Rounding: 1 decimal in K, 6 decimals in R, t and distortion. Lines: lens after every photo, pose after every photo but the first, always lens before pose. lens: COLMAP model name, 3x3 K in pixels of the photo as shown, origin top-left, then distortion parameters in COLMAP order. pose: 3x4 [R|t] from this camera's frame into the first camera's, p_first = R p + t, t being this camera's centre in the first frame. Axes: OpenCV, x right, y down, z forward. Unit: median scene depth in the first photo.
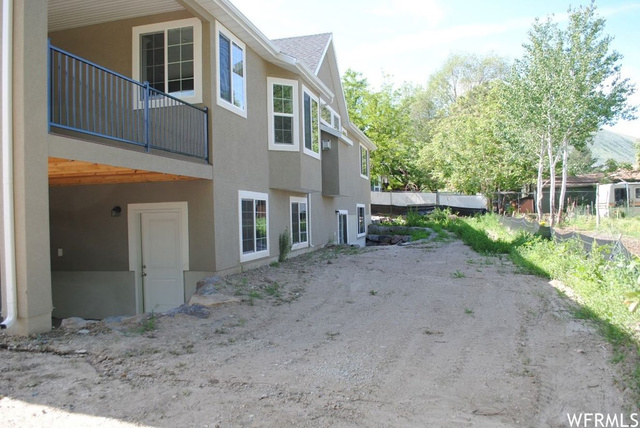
lens RADIAL K [[511.7, 0, 319.0], [0, 511.7, 212.6], [0, 0, 1]] dist [-0.077102, 0.007989]
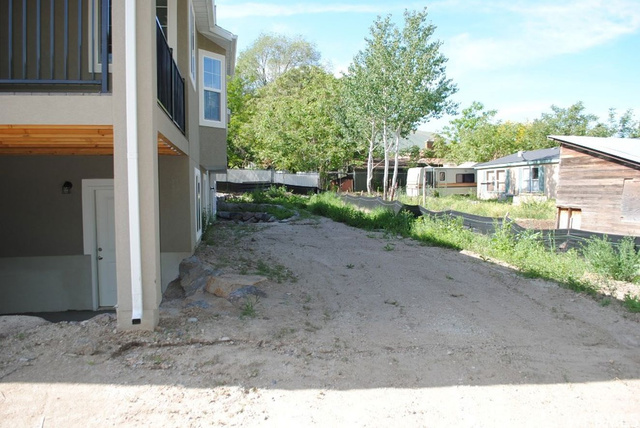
lens RADIAL K [[511.7, 0, 322.7], [0, 511.7, 212.8], [0, 0, 1]] dist [-0.077102, 0.007989]
pose [[0.912424, -0.002986, 0.409235, -0.145837], [-0.016564, 0.998885, 0.044219, -0.001845], [-0.408910, -0.047125, 0.911357, 0.010603]]
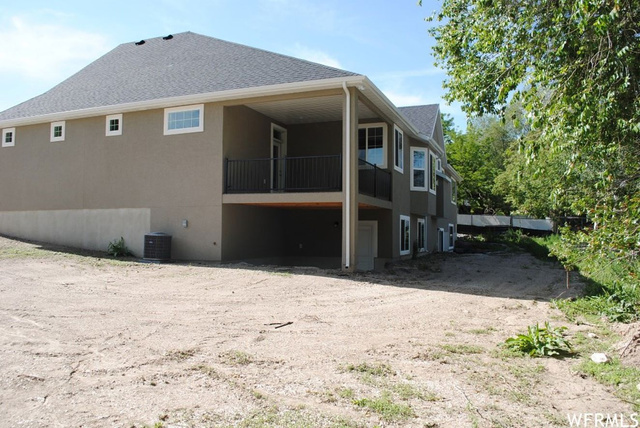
lens RADIAL K [[511.7, 0, 324.7], [0, 511.7, 212.2], [0, 0, 1]] dist [-0.077102, 0.007989]
pose [[0.992268, 0.030023, -0.120426, -0.090405], [-0.033932, 0.998957, -0.030538, 0.004547], [0.119384, 0.034389, 0.992252, -0.356172]]
